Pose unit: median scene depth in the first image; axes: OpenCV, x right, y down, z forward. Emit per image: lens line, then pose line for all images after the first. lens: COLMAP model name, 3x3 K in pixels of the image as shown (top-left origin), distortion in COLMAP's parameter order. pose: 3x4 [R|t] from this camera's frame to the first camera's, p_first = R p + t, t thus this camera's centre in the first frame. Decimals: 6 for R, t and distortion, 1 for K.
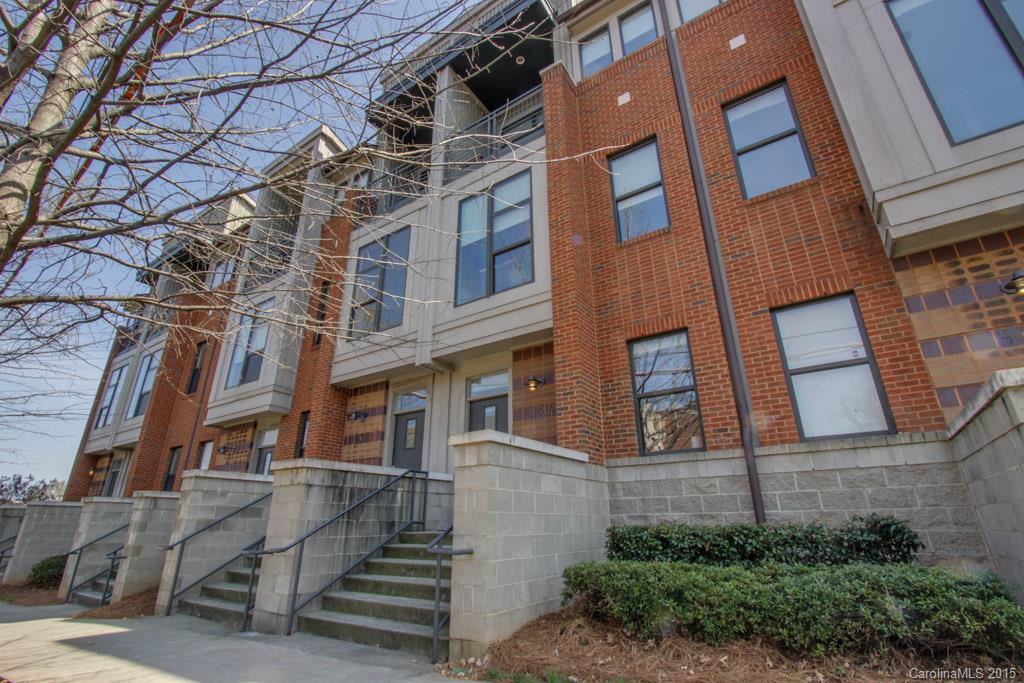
lens RADIAL K [[478.7, 0, 509.5], [0, 478.7, 334.7], [0, 0, 1]] dist [-0.018087, 0.003385]
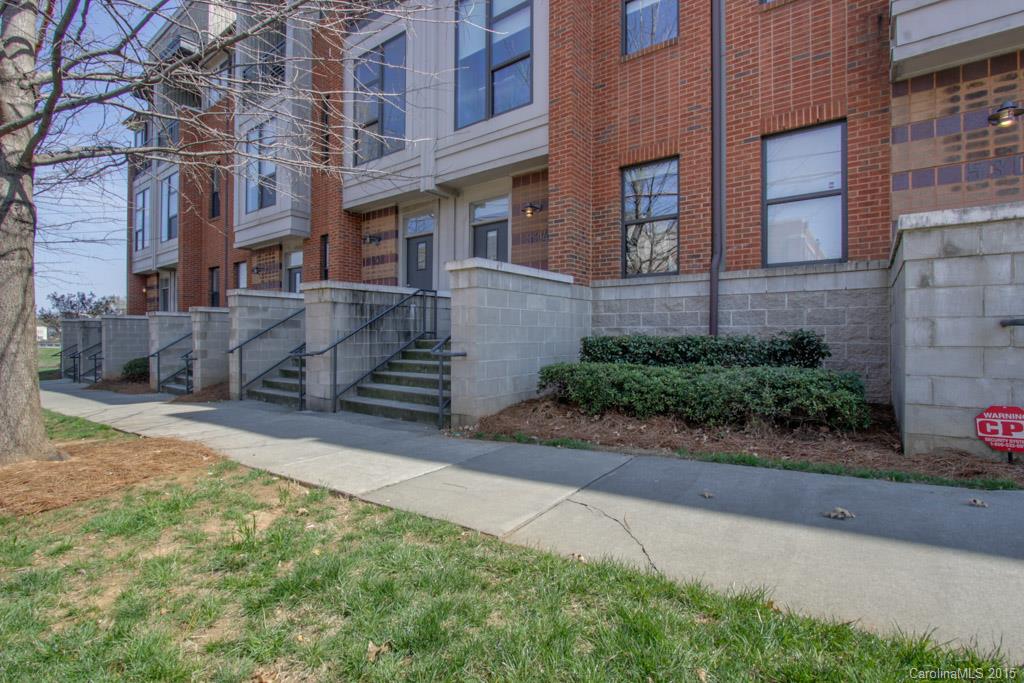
lens RADIAL K [[478.7, 0, 508.6], [0, 478.7, 337.8], [0, 0, 1]] dist [-0.018087, 0.003385]
pose [[0.998972, 0.006396, -0.044877, 0.060072], [0.010992, 0.926270, 0.376700, -0.041299], [0.043978, -0.376806, 0.925248, -0.101247]]
